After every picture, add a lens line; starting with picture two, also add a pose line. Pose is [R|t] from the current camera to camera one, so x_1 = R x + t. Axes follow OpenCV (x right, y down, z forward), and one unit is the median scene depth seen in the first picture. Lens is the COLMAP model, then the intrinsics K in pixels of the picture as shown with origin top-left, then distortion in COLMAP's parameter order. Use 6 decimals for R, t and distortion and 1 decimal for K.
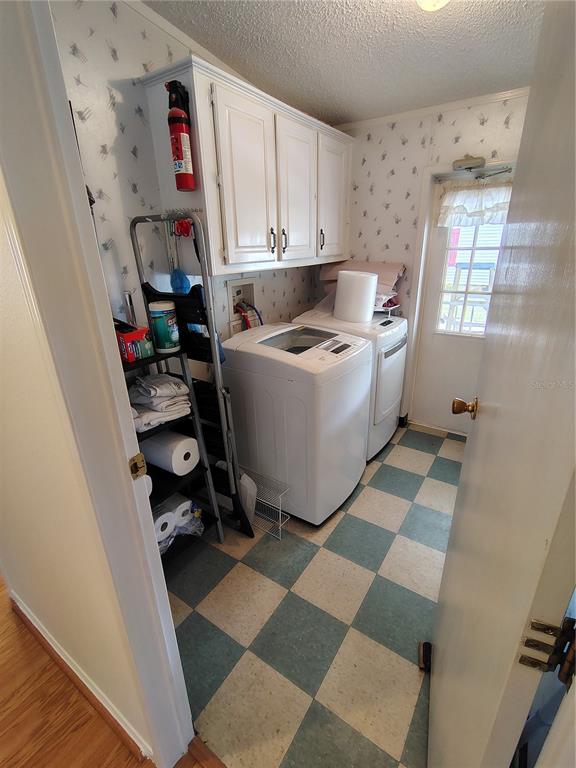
lens RADIAL K [[355.2, 0, 288.0], [0, 355.2, 384.0], [0, 0, 1]] dist [-0.002247, -0.000590]
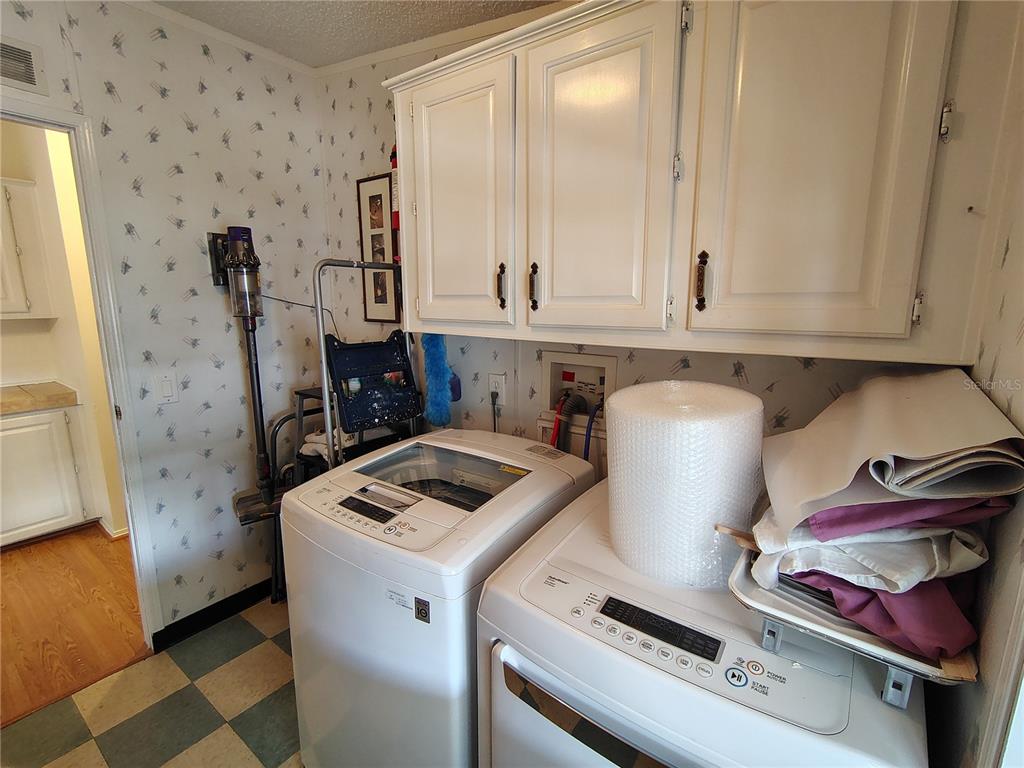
lens RADIAL K [[473.6, 0, 512.0], [0, 473.6, 384.0], [0, 0, 1]] dist [-0.002247, -0.000590]
pose [[-0.073609, 0.196368, -0.977763, 0.628734], [-0.372542, 0.904034, 0.209607, -0.399584], [0.925091, 0.379687, 0.006611, 1.004017]]
